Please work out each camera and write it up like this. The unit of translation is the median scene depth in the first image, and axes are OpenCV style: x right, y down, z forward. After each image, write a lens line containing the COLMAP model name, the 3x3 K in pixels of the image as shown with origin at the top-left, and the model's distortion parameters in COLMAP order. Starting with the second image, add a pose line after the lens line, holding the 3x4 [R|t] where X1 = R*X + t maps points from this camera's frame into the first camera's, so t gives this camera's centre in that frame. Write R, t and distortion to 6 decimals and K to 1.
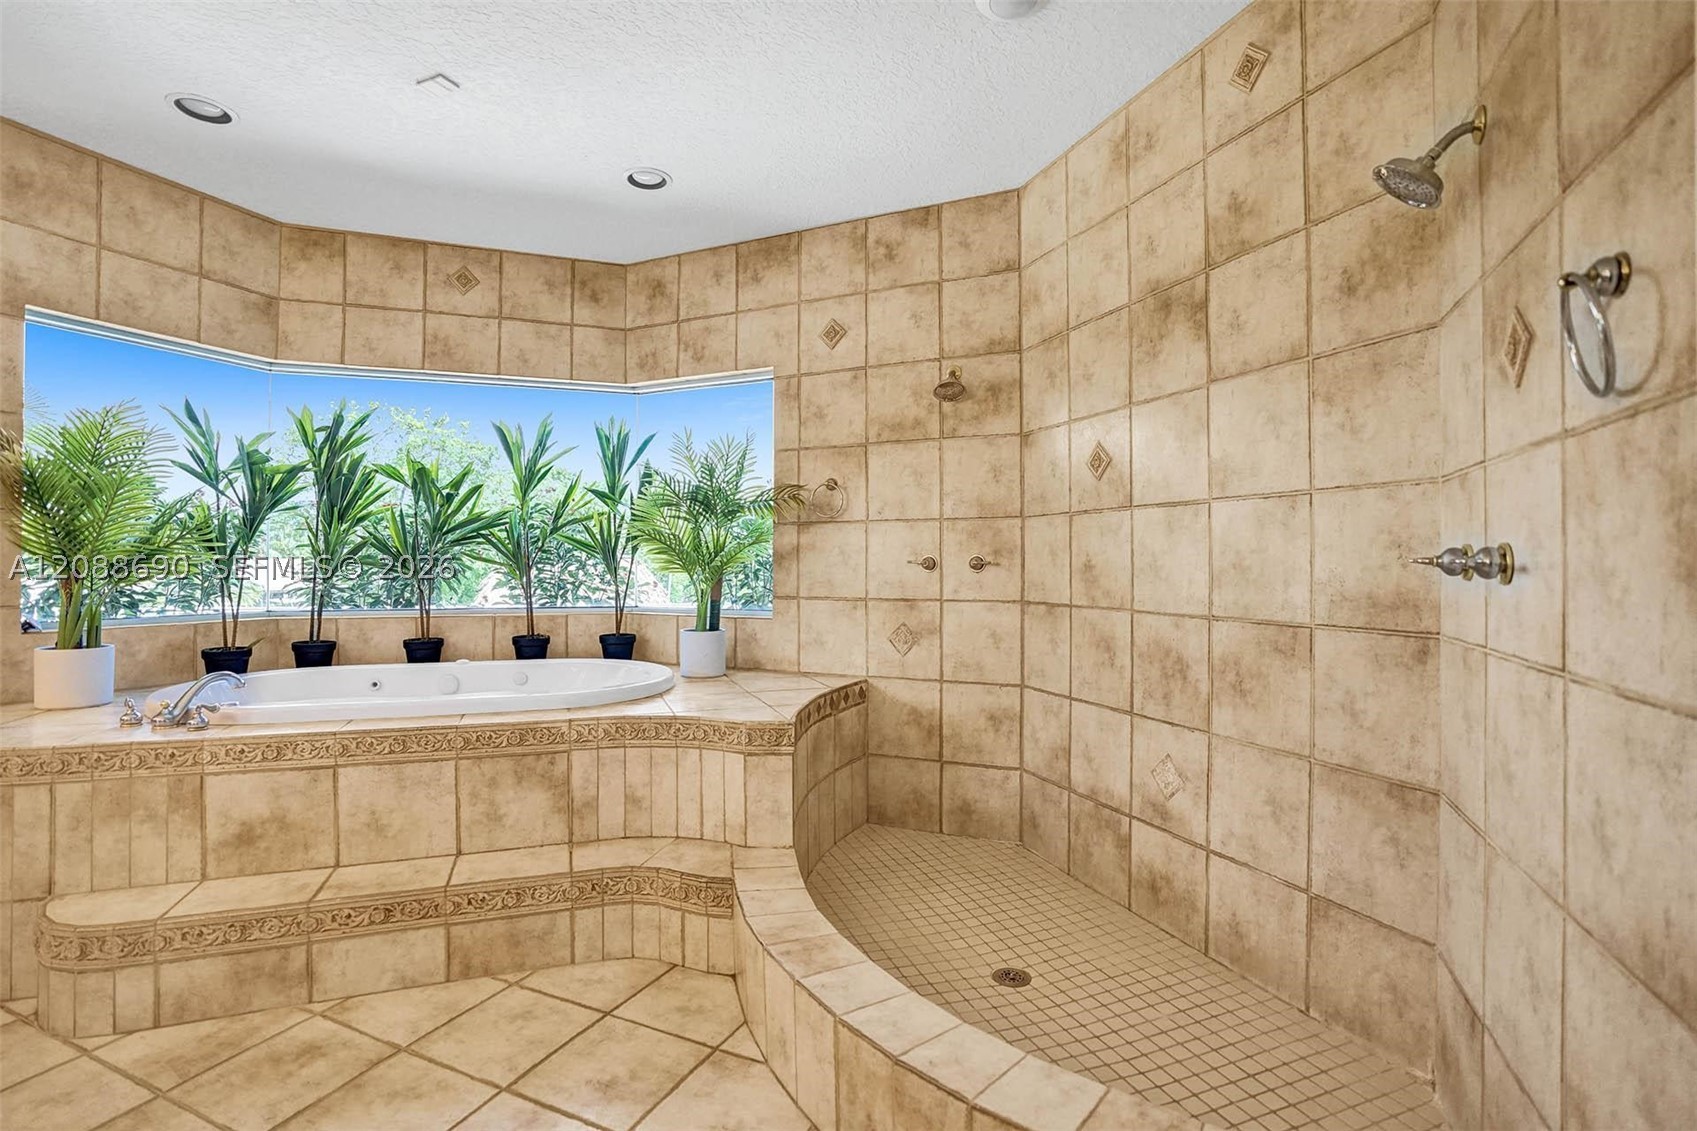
lens RADIAL K [[800.1, 0, 851.0], [0, 800.1, 558.6], [0, 0, 1]] dist [-0.064037, 0.024833]
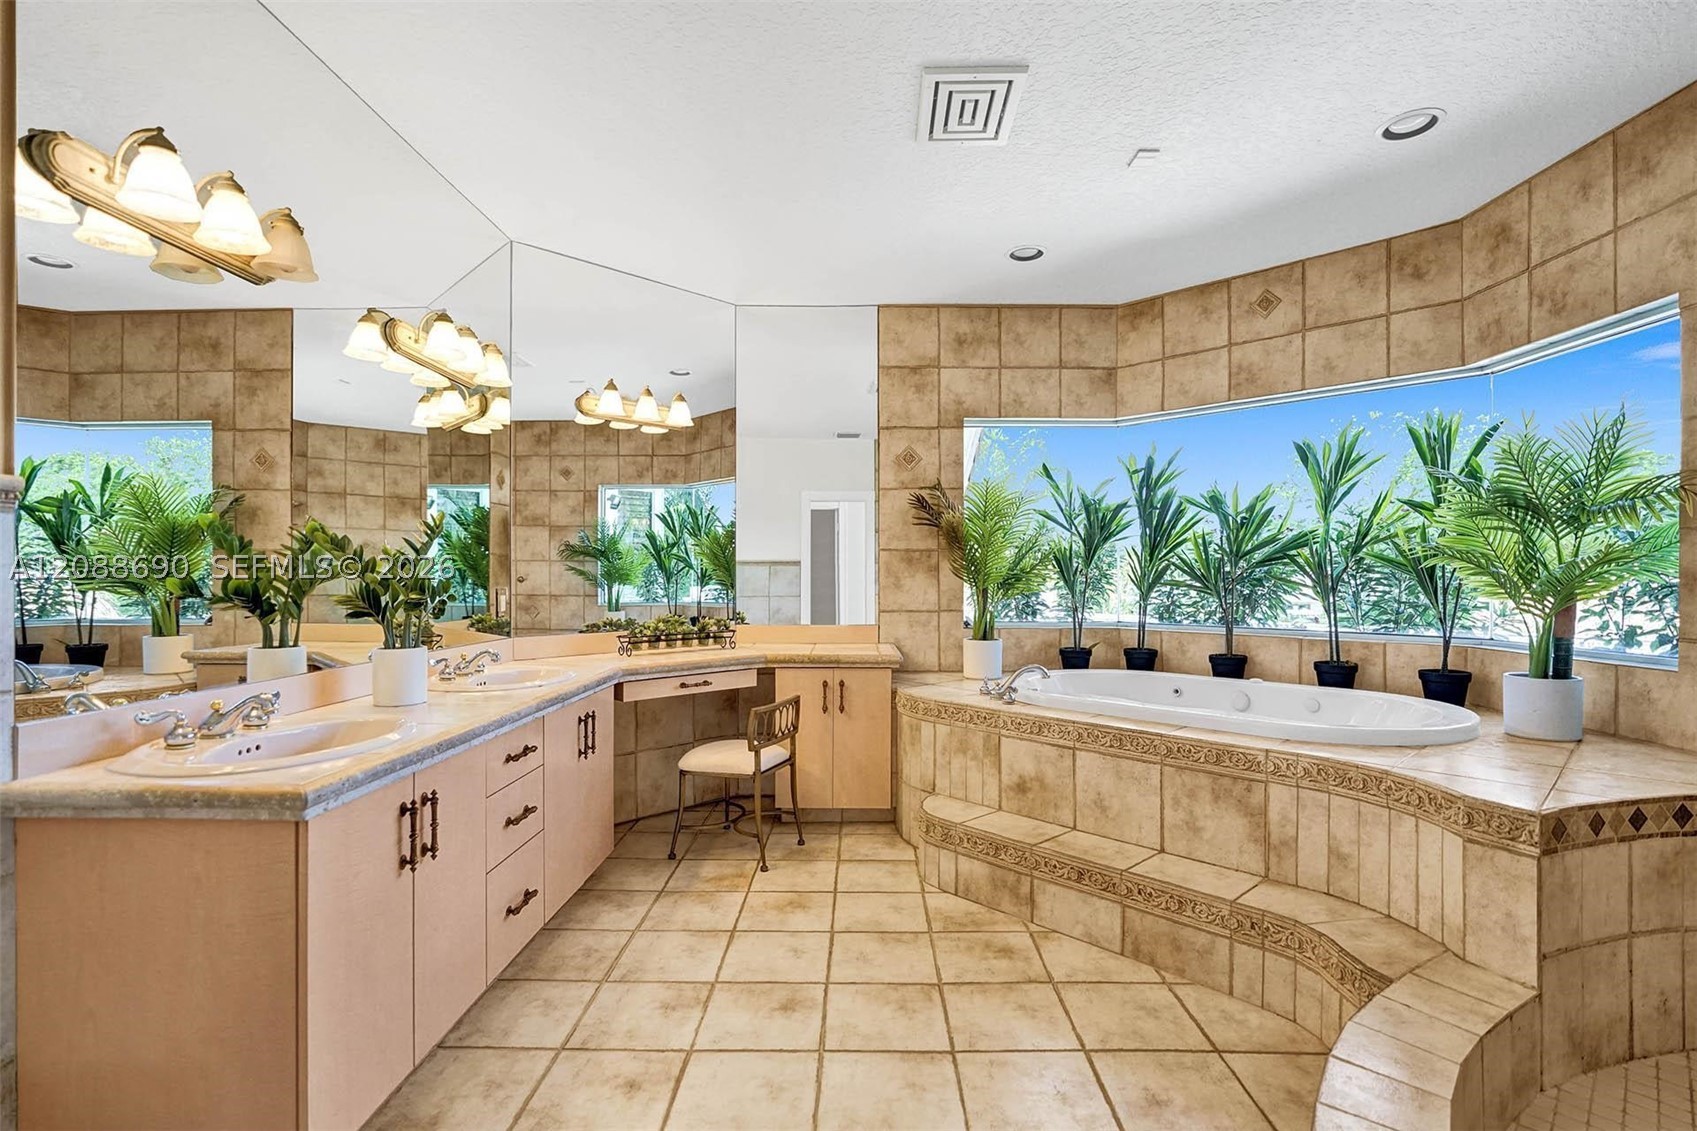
lens RADIAL K [[790.3, 0, 850.8], [0, 790.3, 576.5], [0, 0, 1]] dist [-0.002578, -0.000211]
pose [[0.400889, -0.000075, -0.916126, 0.306088], [0.004904, 0.999986, 0.002064, -0.012125], [0.916113, -0.005320, 0.400884, 0.139594]]
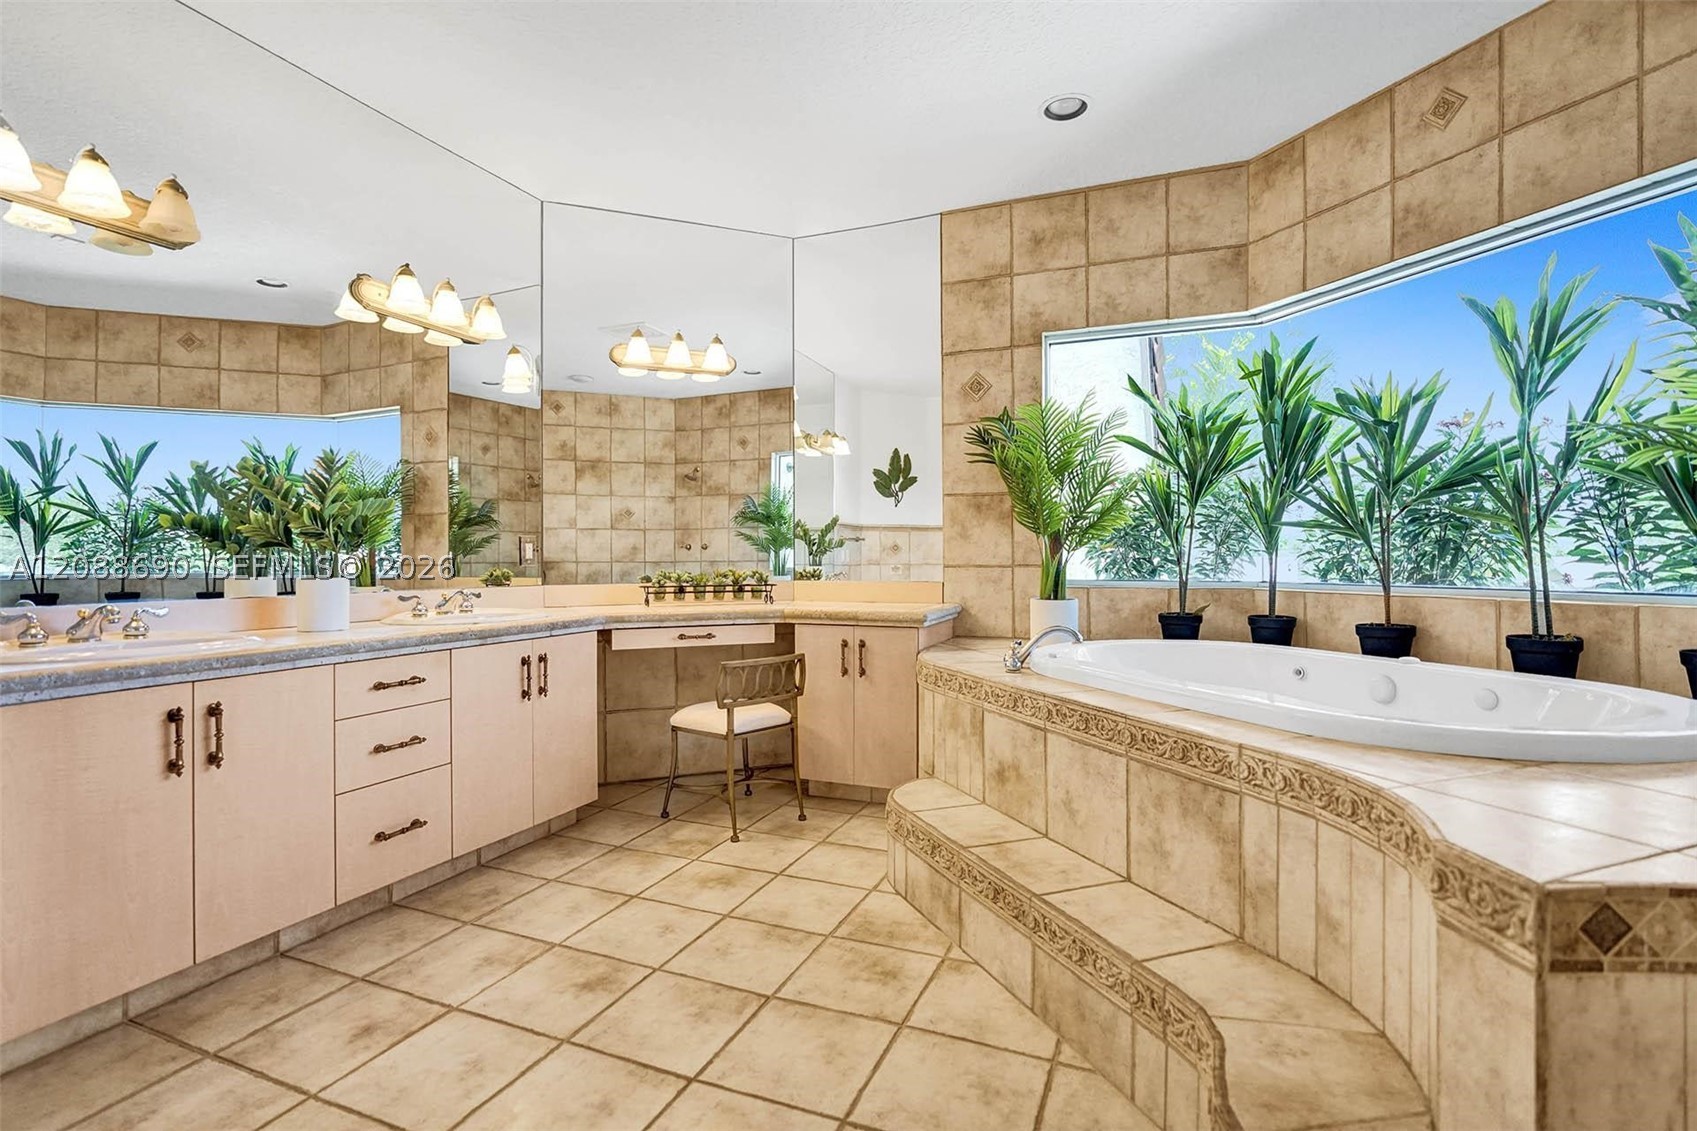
lens RADIAL K [[803.4, 0, 844.1], [0, 803.4, 557.9], [0, 0, 1]] dist [-0.003742, 0.000047]
pose [[0.020986, -0.002103, -0.999778, 0.268007], [0.007878, 0.999967, -0.001938, 0.048544], [0.999749, -0.007835, 0.021002, 0.628847]]
